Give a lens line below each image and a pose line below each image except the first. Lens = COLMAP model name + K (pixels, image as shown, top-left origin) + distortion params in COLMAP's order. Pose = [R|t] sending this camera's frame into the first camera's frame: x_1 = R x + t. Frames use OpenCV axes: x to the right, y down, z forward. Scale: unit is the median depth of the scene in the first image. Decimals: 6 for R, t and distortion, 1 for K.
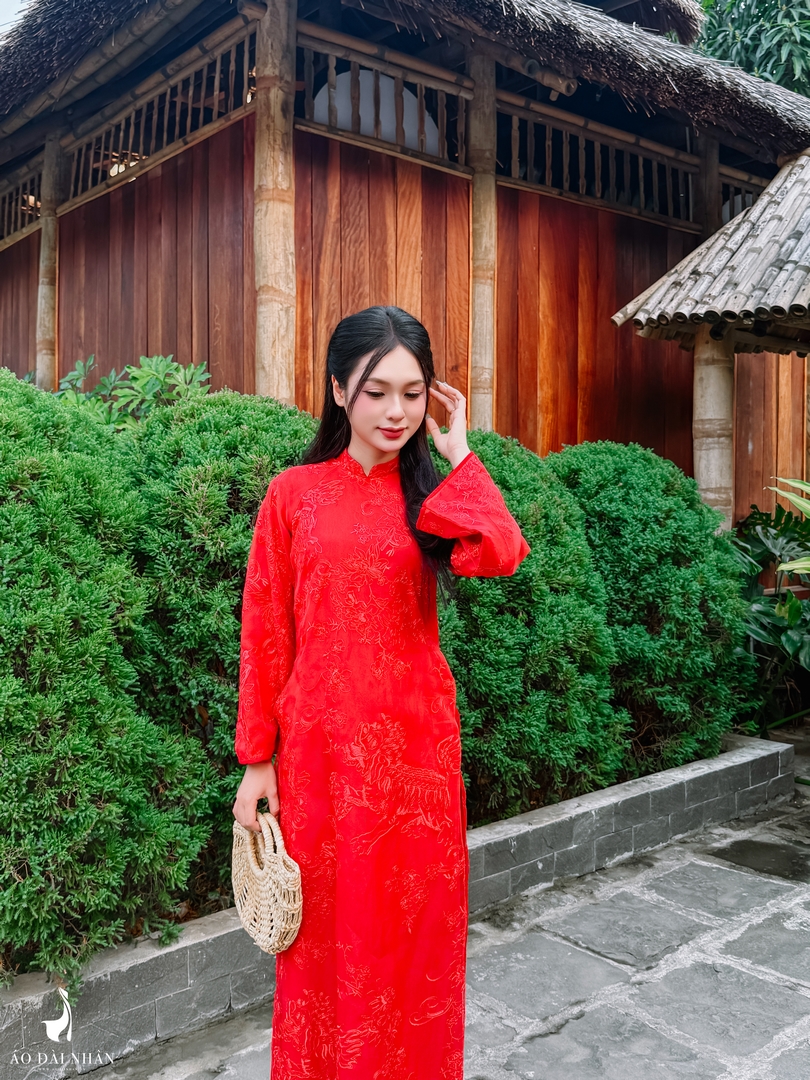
lens RADIAL K [[1035.7, 0, 403.7], [0, 1035.7, 571.2], [0, 0, 1]] dist [0.110706, -0.155273]
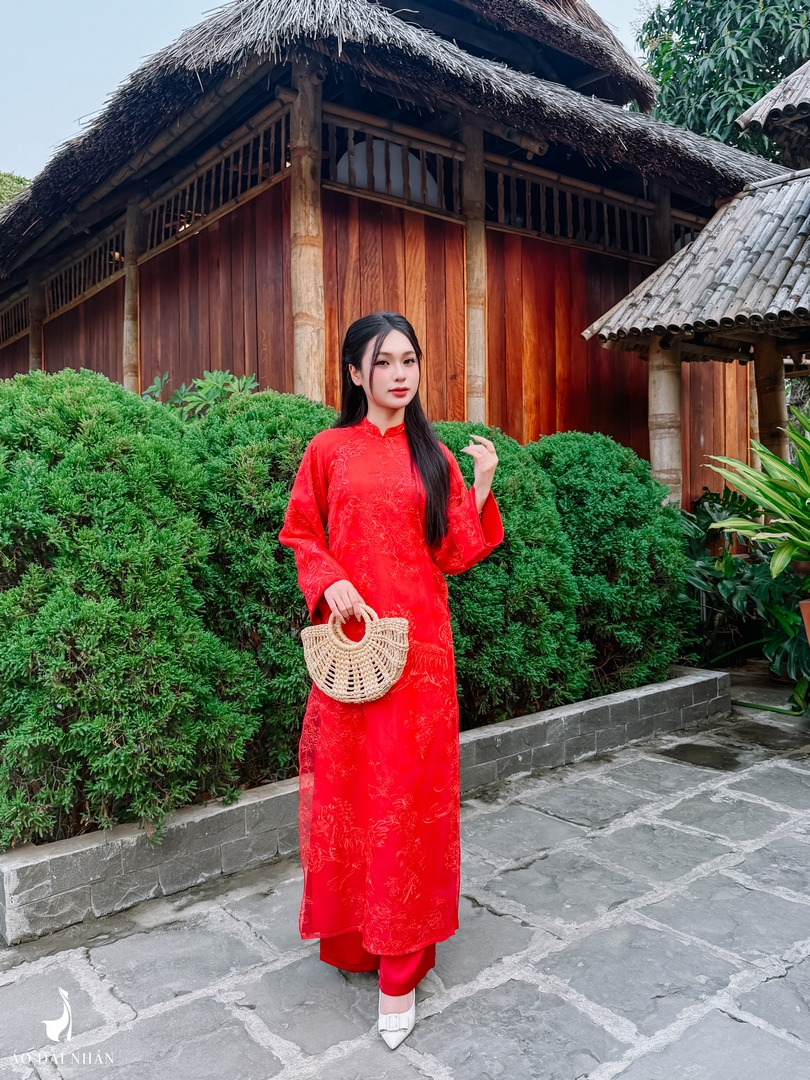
lens RADIAL K [[897.2, 0, 407.1], [0, 897.2, 579.4], [0, 0, 1]] dist [0.094204, -0.122081]
pose [[0.999291, -0.014782, -0.034620, 0.030501], [0.014911, 0.999883, 0.003488, 0.049557], [0.034565, -0.004002, 0.999394, -0.095747]]
